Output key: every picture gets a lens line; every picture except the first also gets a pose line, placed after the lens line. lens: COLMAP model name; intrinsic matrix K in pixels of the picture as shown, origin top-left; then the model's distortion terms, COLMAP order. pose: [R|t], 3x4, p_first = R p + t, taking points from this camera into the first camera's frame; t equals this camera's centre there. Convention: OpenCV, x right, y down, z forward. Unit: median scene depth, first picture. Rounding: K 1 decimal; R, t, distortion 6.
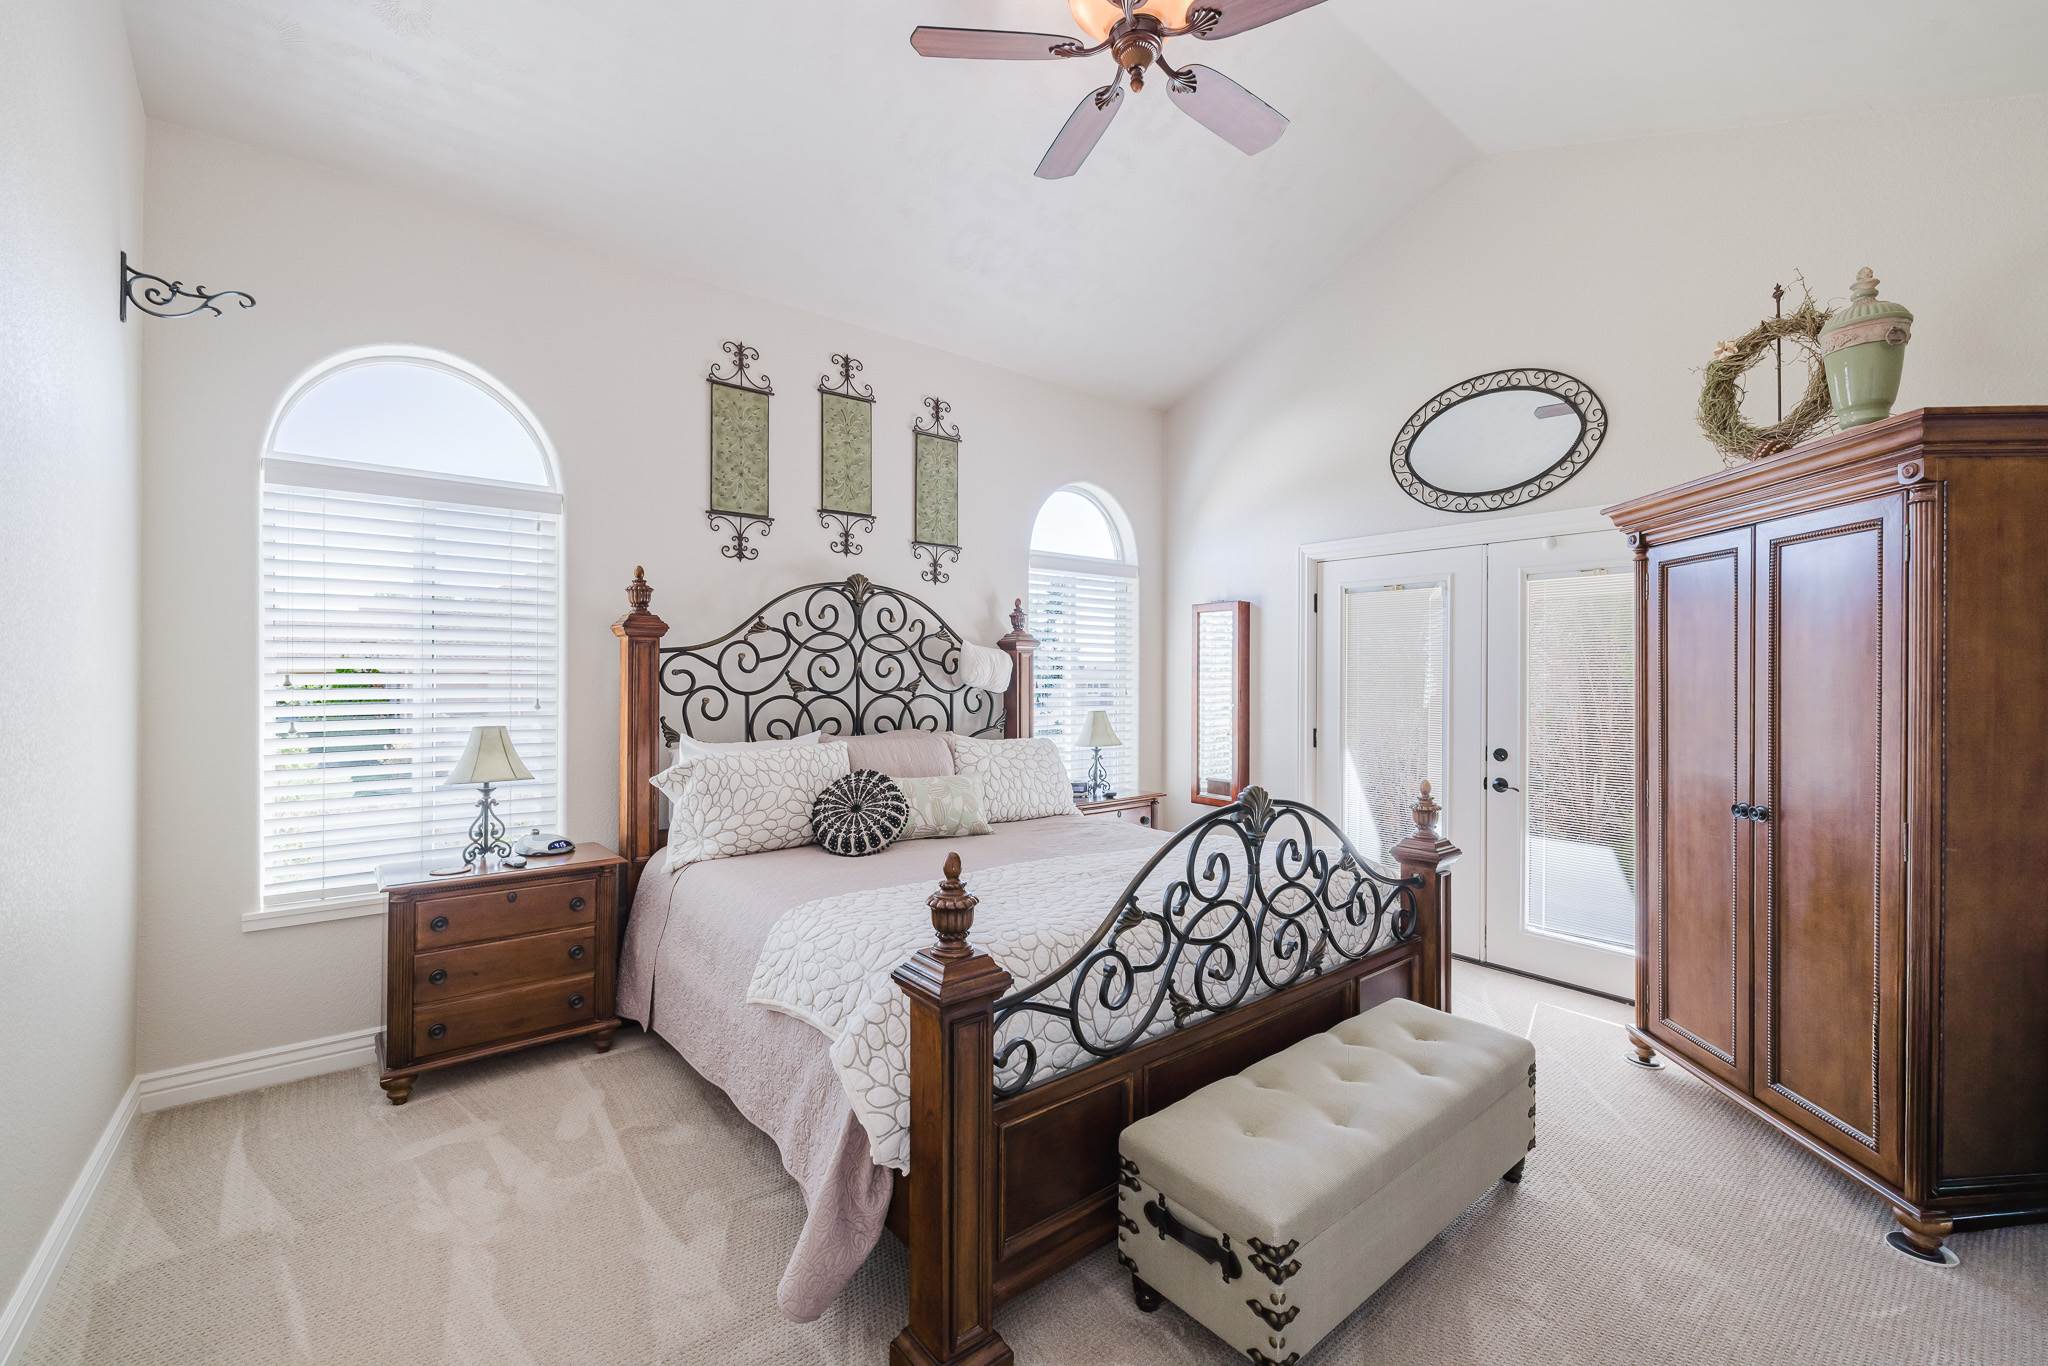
lens RADIAL K [[850.2, 0, 1022.6], [0, 850.2, 684.9], [0, 0, 1]] dist [-0.001049, 0.000796]
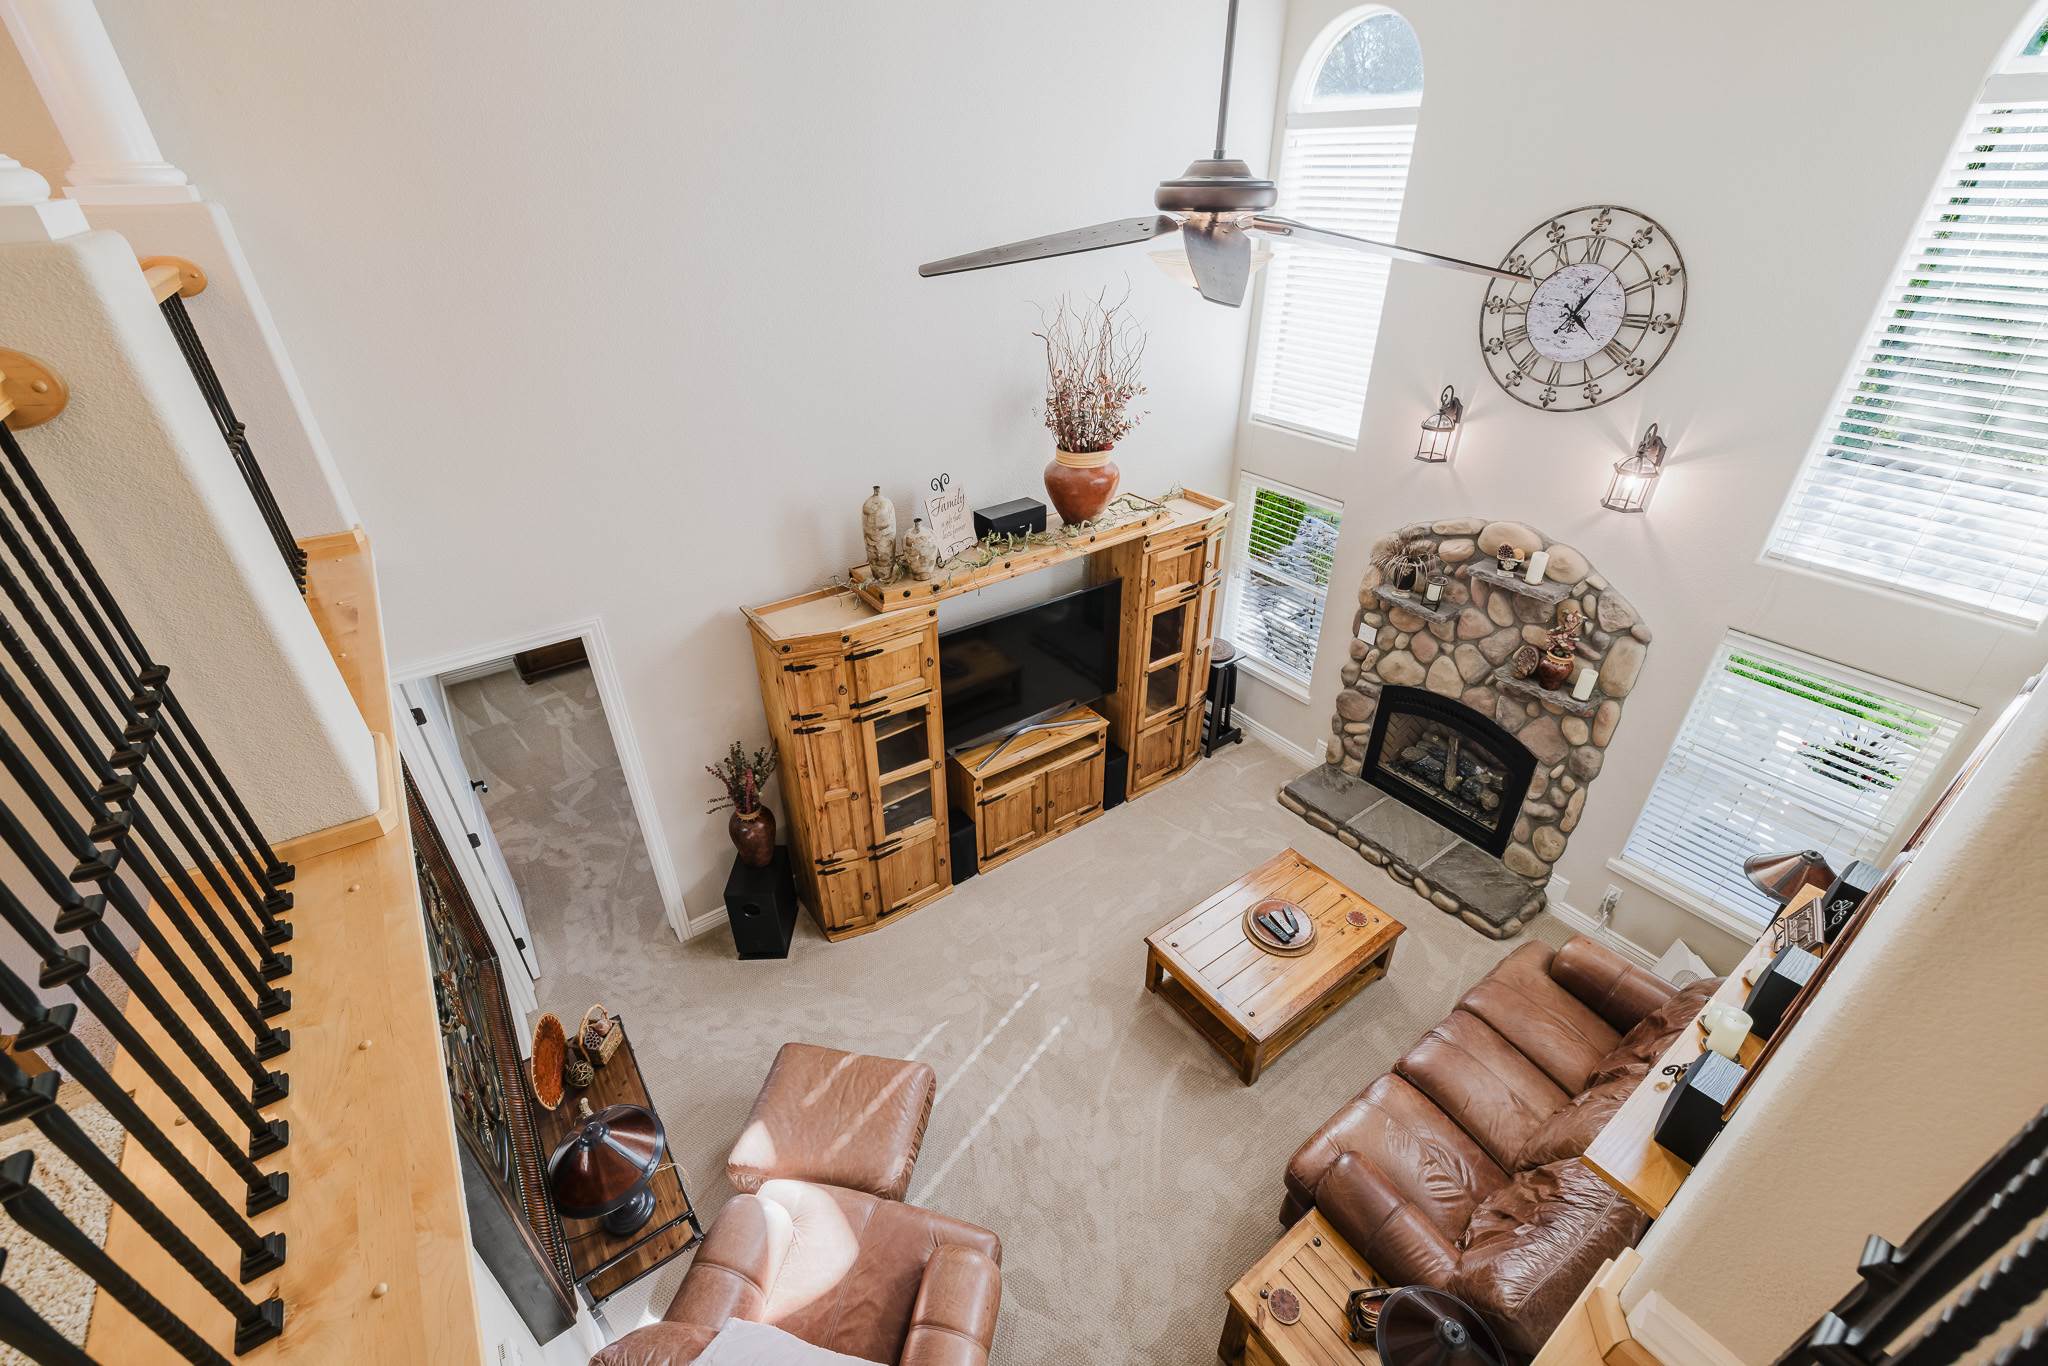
lens RADIAL K [[850.2, 0, 1025.5], [0, 850.2, 679.2], [0, 0, 1]] dist [-0.001049, 0.000796]
pose [[0.999281, 0.011080, -0.036270, 0.971830], [0.009075, 0.858732, 0.512344, -0.912499], [0.036823, -0.512305, 0.858014, -1.297560]]
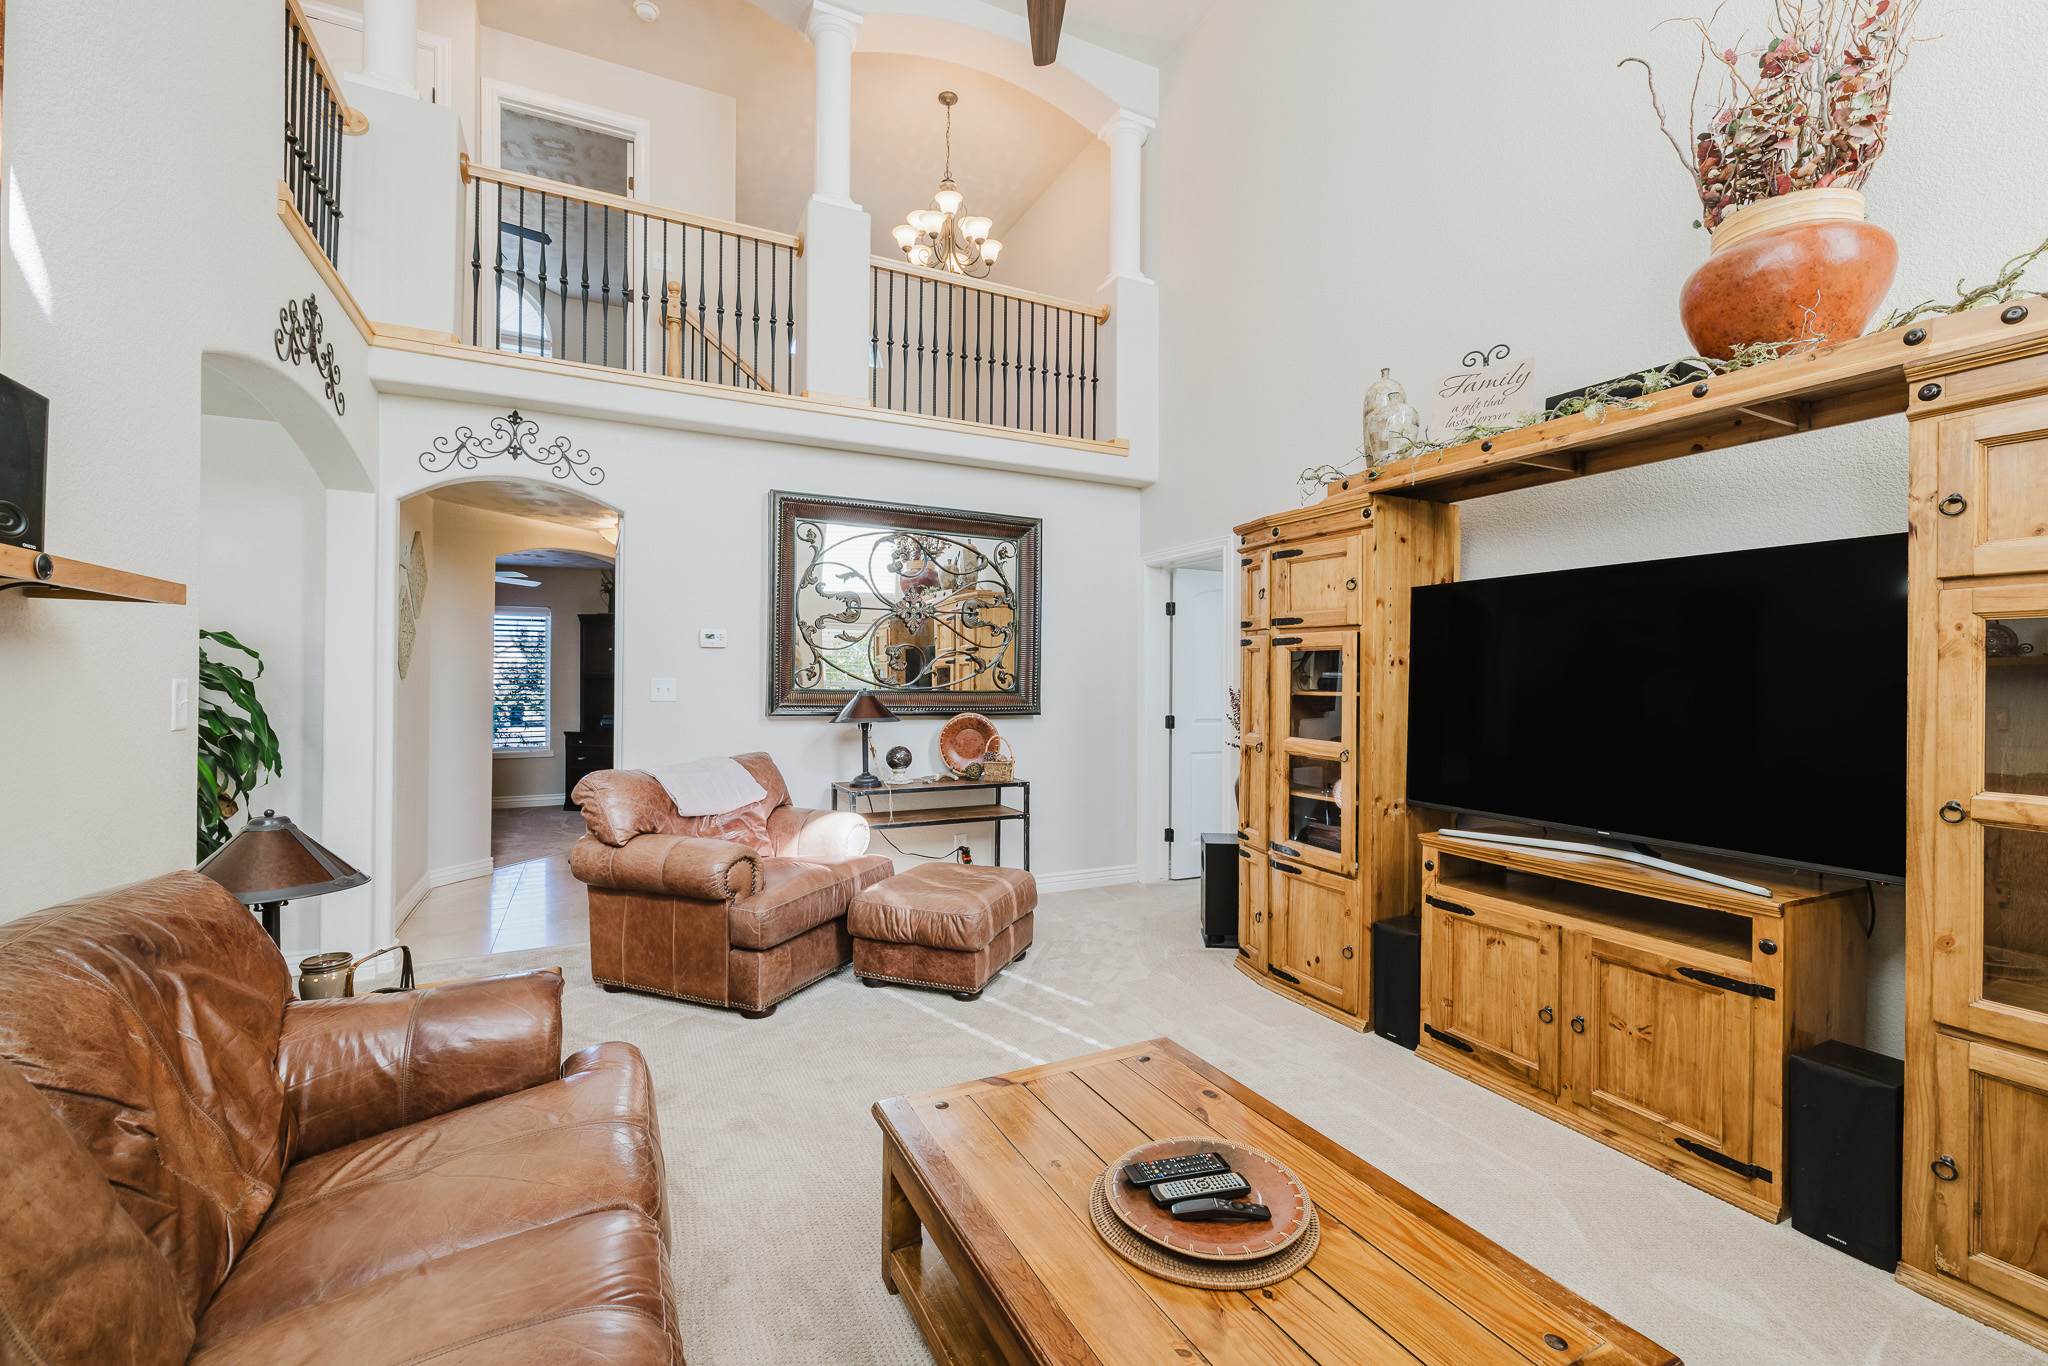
lens RADIAL K [[850.2, 0, 1018.1], [0, 850.2, 671.7], [0, 0, 1]] dist [-0.001049, 0.000796]
pose [[-0.205108, -0.007987, -0.978707, 1.963987], [-0.005521, 0.999960, -0.007003, 0.010282], [0.978724, 0.003967, -0.205144, -0.117660]]
